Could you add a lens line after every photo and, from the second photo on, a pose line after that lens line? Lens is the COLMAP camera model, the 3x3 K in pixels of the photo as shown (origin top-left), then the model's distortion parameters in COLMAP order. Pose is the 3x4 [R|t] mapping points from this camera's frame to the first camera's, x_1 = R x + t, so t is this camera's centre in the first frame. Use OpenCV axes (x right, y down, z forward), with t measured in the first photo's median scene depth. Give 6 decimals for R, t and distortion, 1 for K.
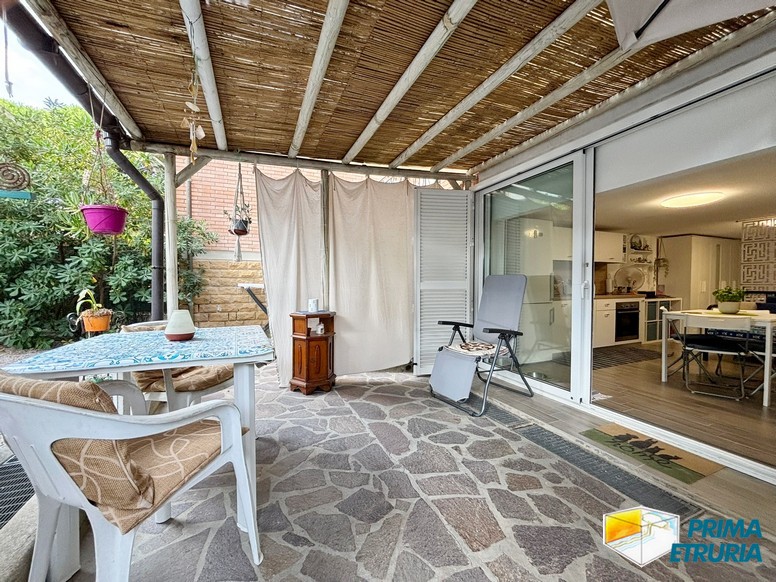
lens RADIAL K [[311.4, 0, 388.0], [0, 311.4, 291.0], [0, 0, 1]] dist [0.002824, 0.000158]
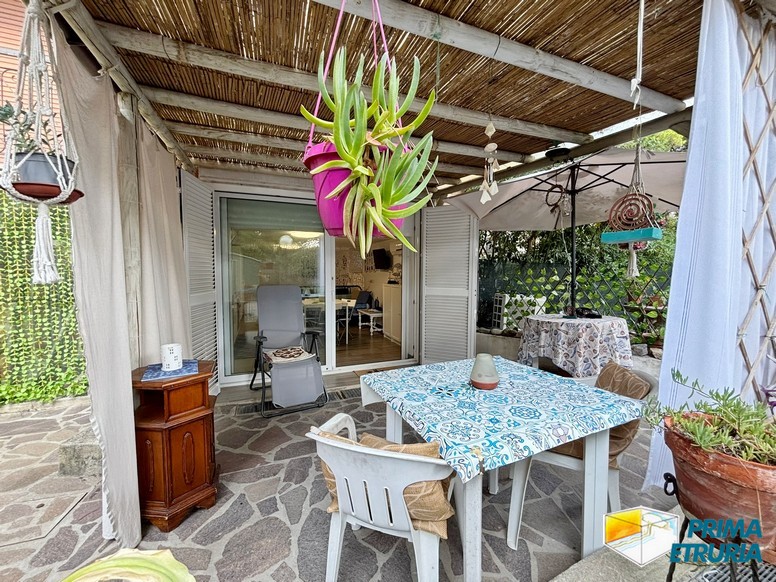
lens RADIAL K [[311.4, 0, 388.0], [0, 311.4, 291.0], [0, 0, 1]] dist [0.002824, 0.000158]
pose [[0.025543, -0.046003, 0.998615, -0.891365], [0.037436, 0.998284, 0.045030, -0.079055], [-0.998973, 0.036234, 0.027221, 0.719053]]
